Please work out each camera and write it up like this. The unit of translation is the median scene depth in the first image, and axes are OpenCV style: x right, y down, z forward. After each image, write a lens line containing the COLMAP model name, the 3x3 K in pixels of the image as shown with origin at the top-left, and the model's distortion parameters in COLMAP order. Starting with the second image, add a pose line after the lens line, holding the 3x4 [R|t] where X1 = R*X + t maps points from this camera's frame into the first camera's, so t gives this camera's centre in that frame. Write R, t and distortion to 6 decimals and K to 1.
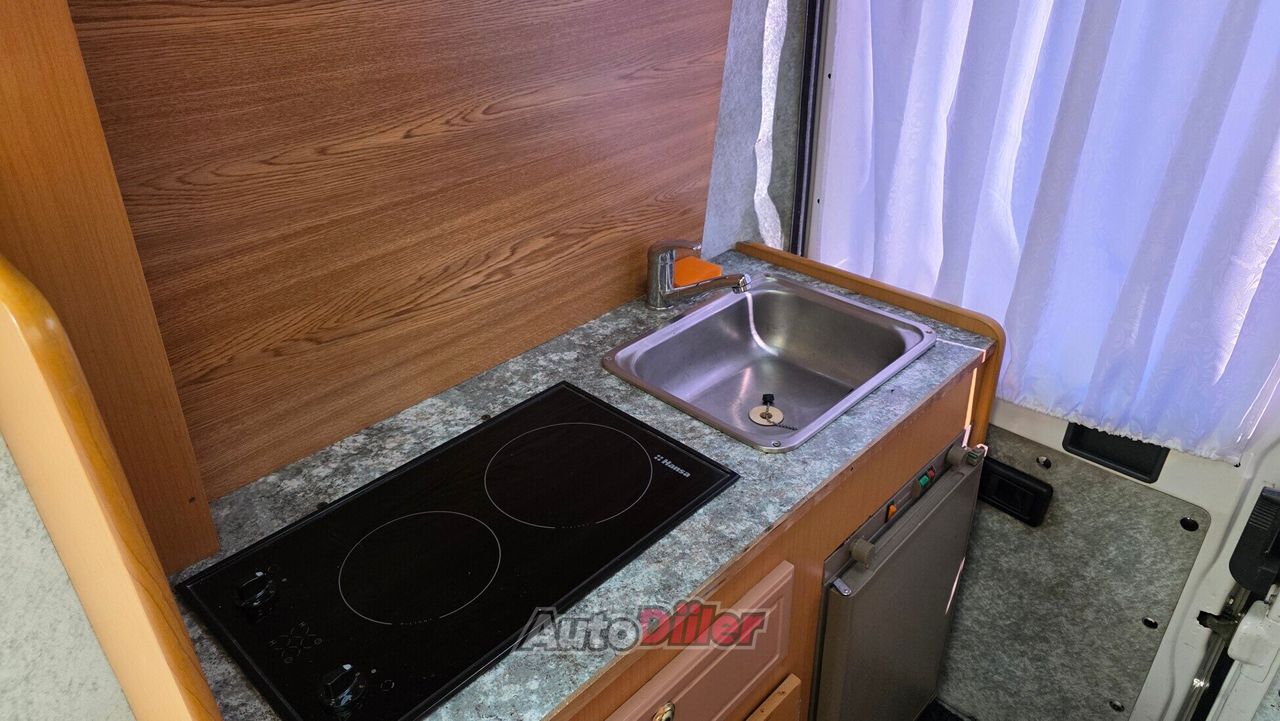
lens RADIAL K [[864.9, 0, 644.2], [0, 864.9, 352.8], [0, 0, 1]] dist [0.034039, -0.030207]
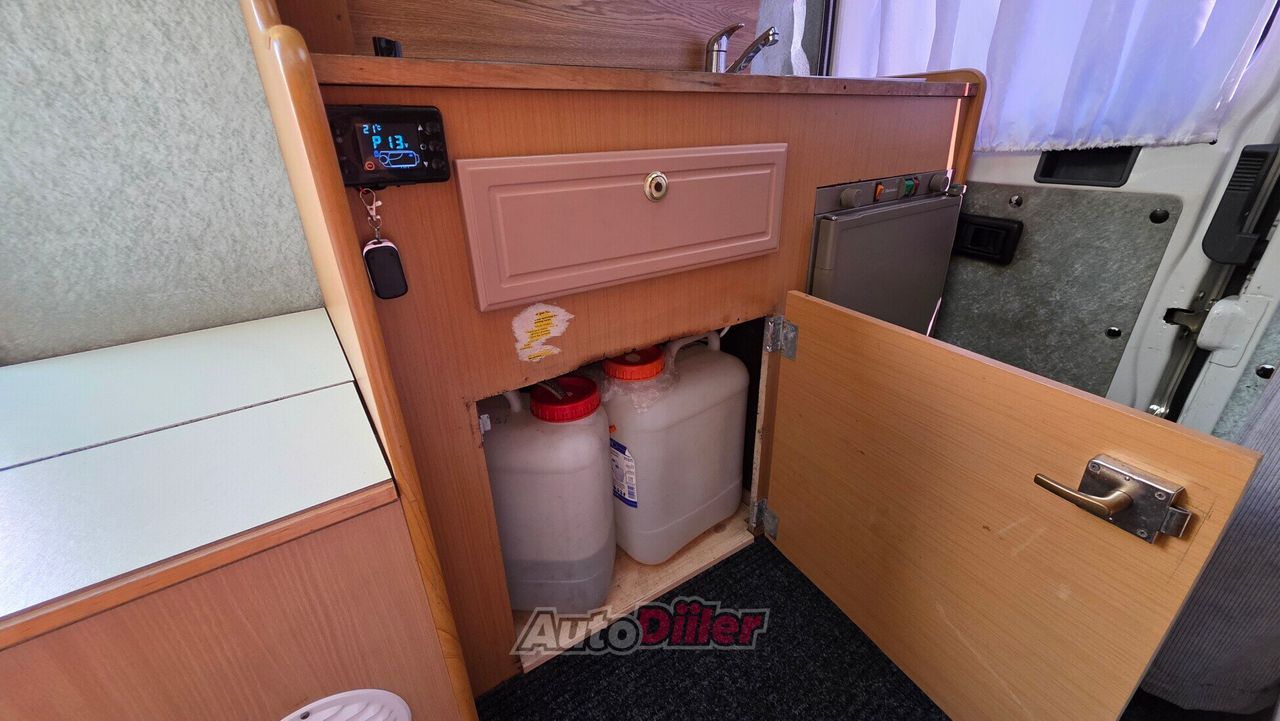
lens RADIAL K [[508.0, 0, 638.4], [0, 508.0, 359.1], [0, 0, 1]] dist [-0.002389, -0.000041]
pose [[0.976495, 0.087952, -0.196778, 0.104923], [-0.108347, 0.989526, -0.095385, 0.483981], [0.186327, 0.114463, 0.975797, 0.240197]]
